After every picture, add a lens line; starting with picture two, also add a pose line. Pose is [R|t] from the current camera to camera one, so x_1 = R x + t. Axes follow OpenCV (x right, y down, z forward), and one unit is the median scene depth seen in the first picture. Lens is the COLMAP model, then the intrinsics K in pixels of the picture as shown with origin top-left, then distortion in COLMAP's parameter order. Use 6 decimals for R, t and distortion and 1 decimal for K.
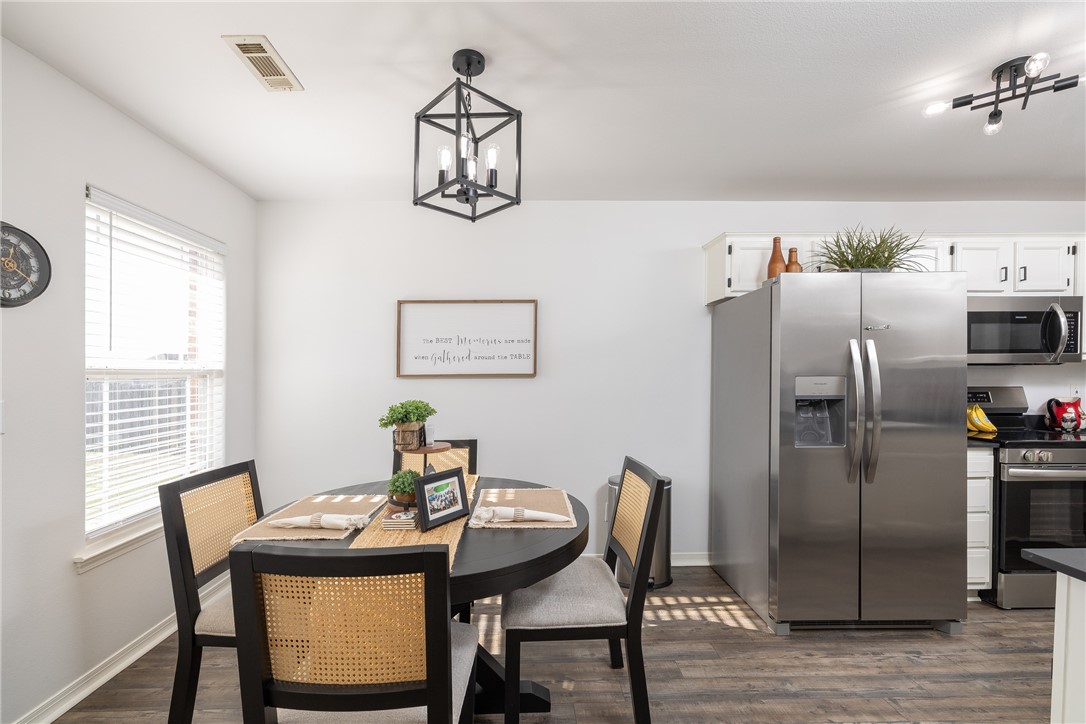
lens RADIAL K [[464.6, 0, 538.0], [0, 464.6, 373.8], [0, 0, 1]] dist [0.000189, 0.000139]
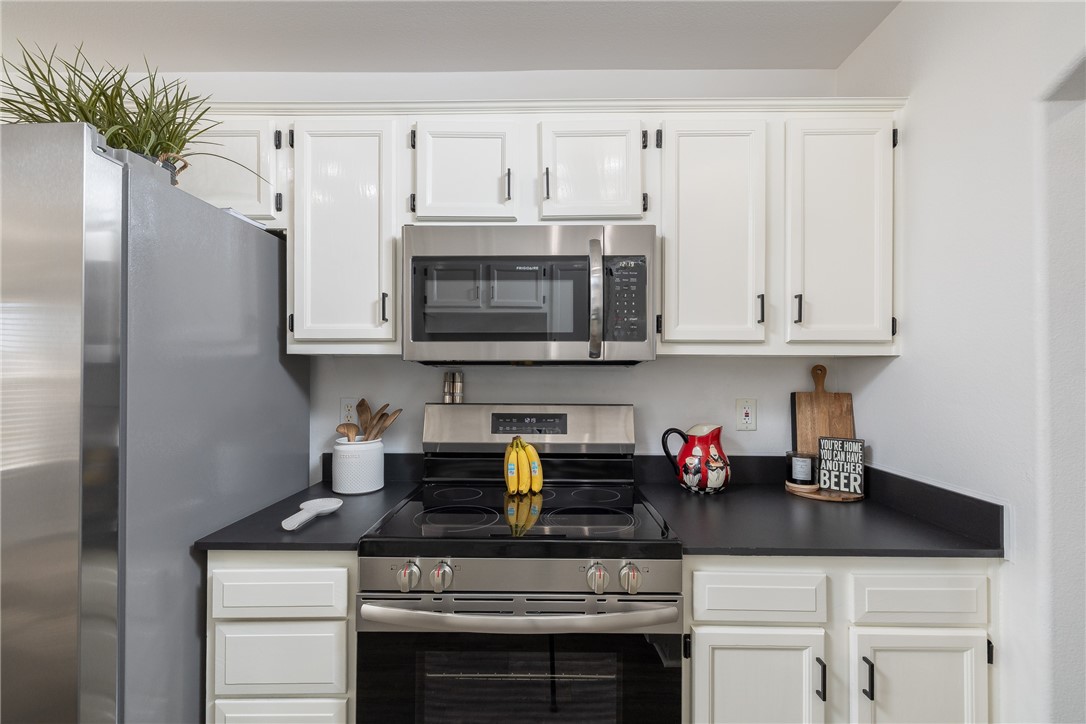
lens RADIAL K [[460.6, 0, 544.3], [0, 460.6, 362.6], [0, 0, 1]] dist [0.000492, 0.000499]
pose [[0.999589, 0.004283, -0.028352, 1.047281], [-0.004872, 0.999773, -0.020750, -0.010781], [0.028256, 0.020879, 0.999383, 0.501013]]
